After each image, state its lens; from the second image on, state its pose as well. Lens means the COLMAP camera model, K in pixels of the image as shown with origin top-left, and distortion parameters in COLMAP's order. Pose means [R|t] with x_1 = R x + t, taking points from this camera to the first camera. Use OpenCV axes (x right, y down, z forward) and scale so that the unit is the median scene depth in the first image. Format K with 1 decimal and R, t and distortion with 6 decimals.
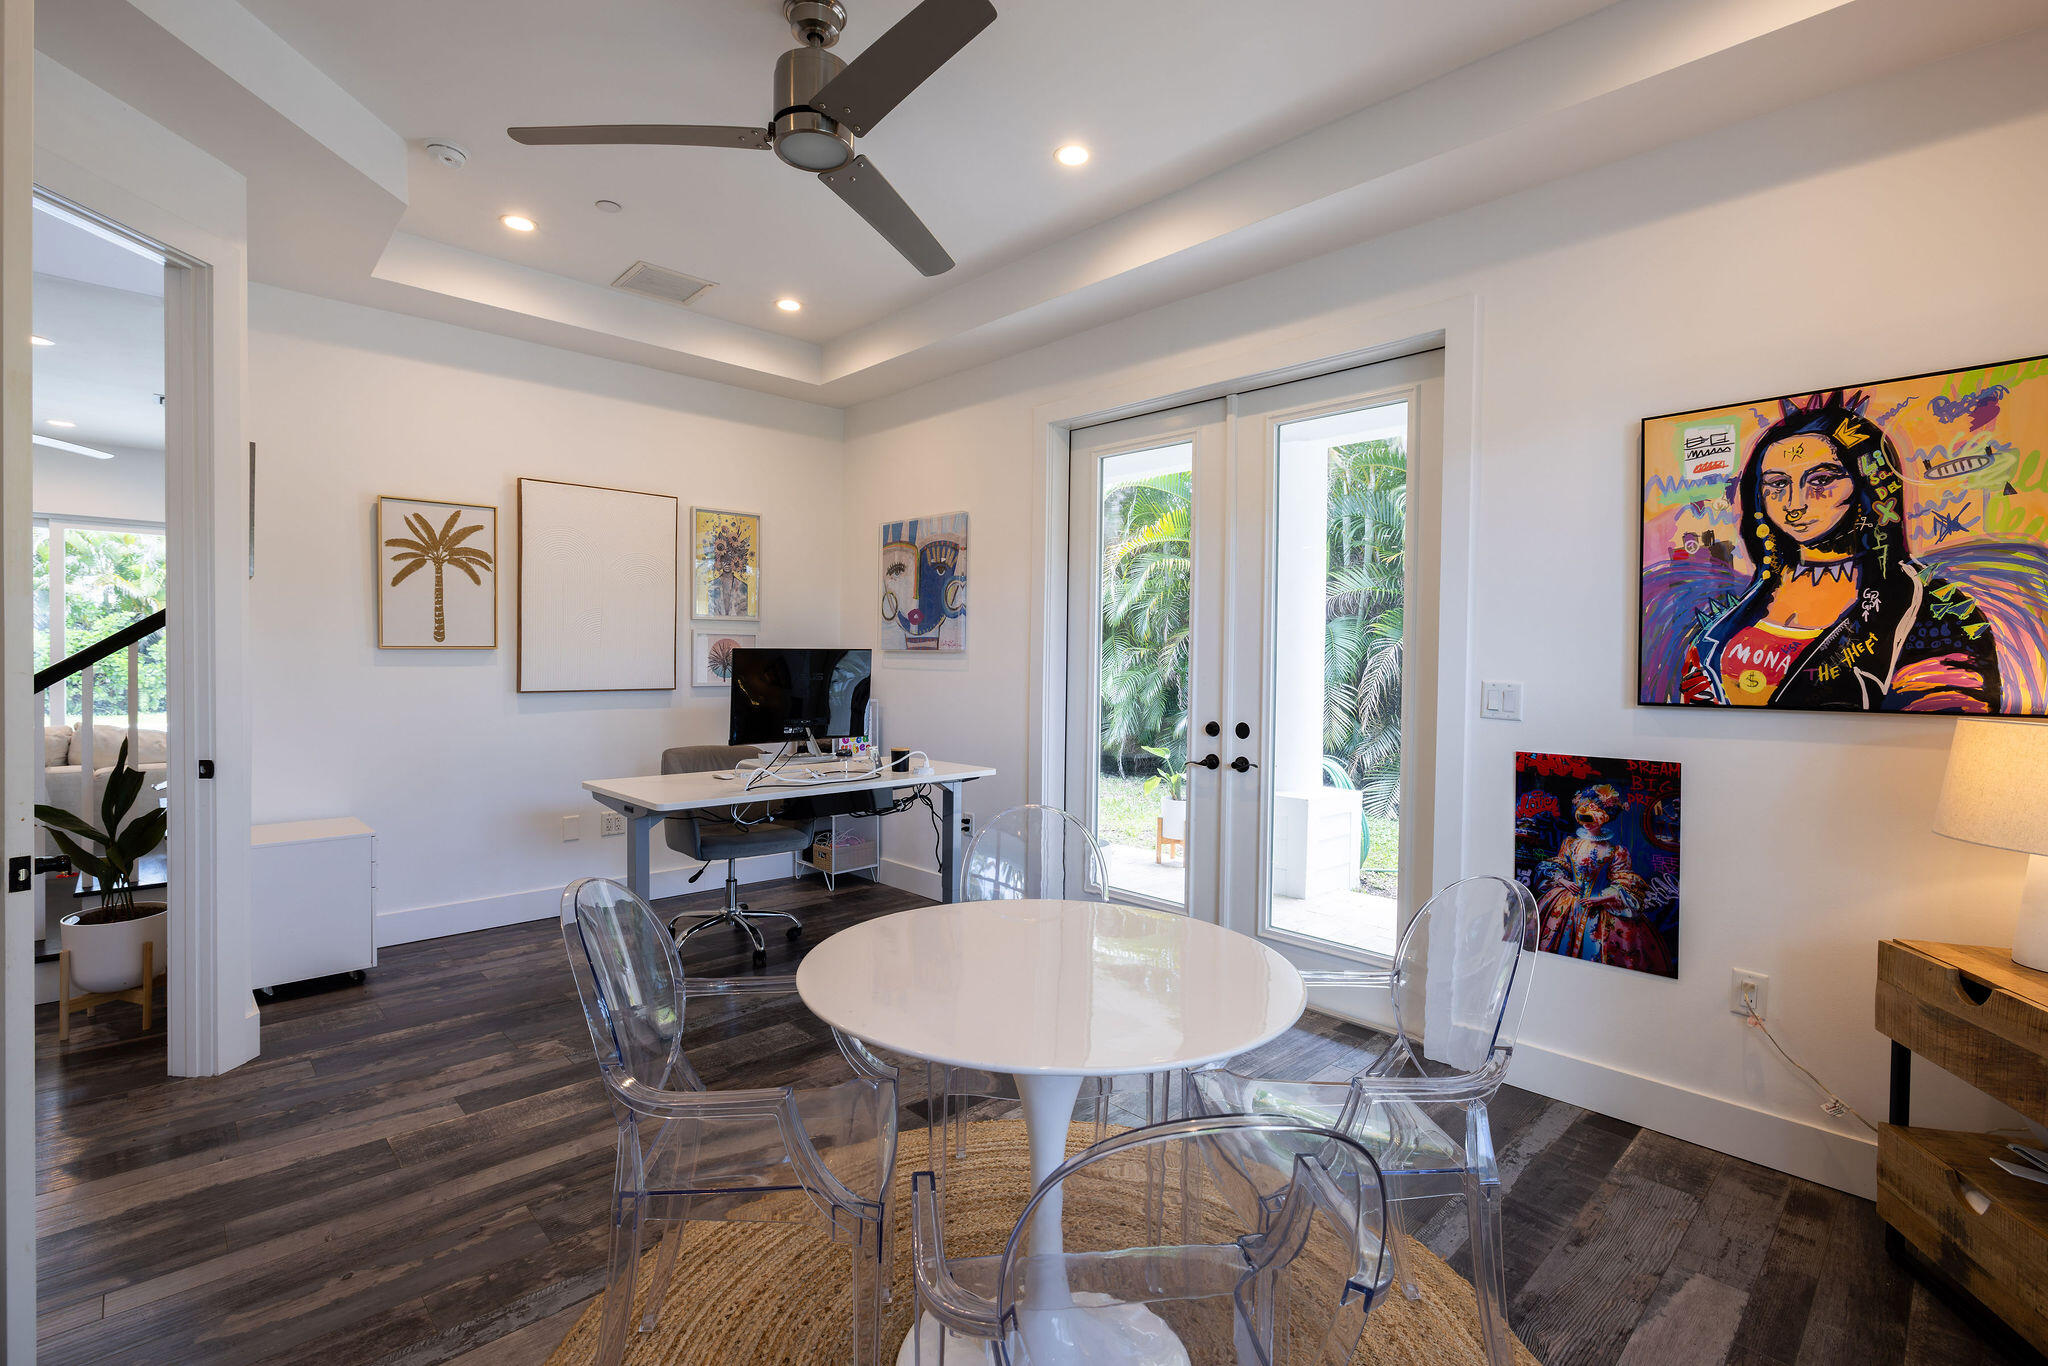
lens RADIAL K [[942.1, 0, 1024.0], [0, 942.1, 683.0], [0, 0, 1]] dist [0.000376, 0.000118]
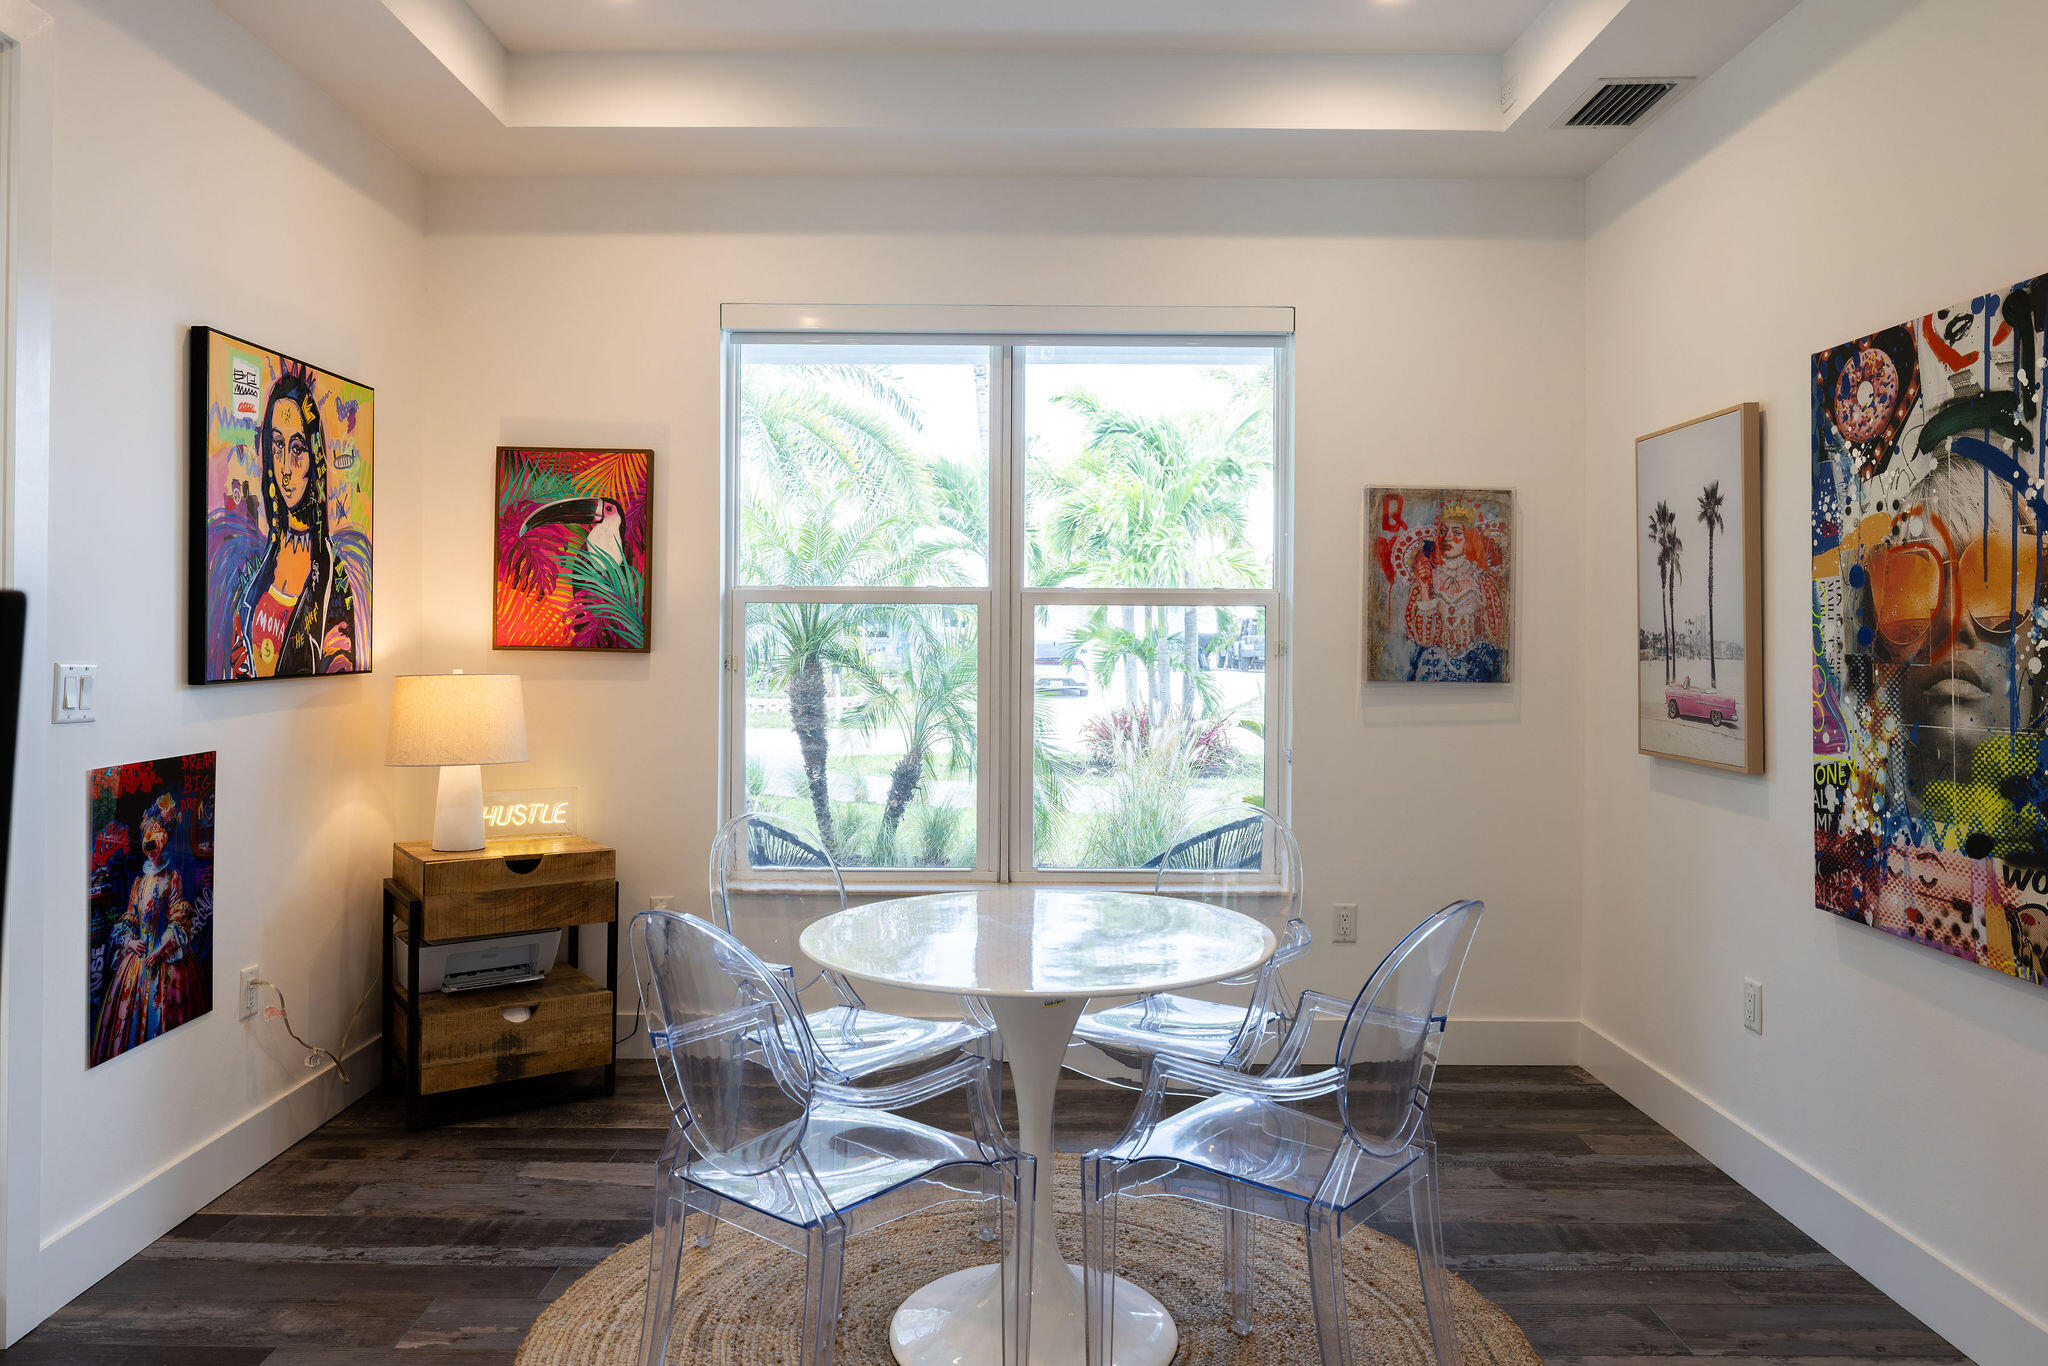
lens RADIAL K [[1321.8, 0, 1022.1], [0, 1321.8, 675.1], [0, 0, 1]] dist [-0.001593, -0.000733]
pose [[-0.720190, -0.032215, 0.693029, -0.681781], [0.008817, 0.998416, 0.055573, -0.044564], [-0.693721, 0.046134, -0.718764, 1.452721]]
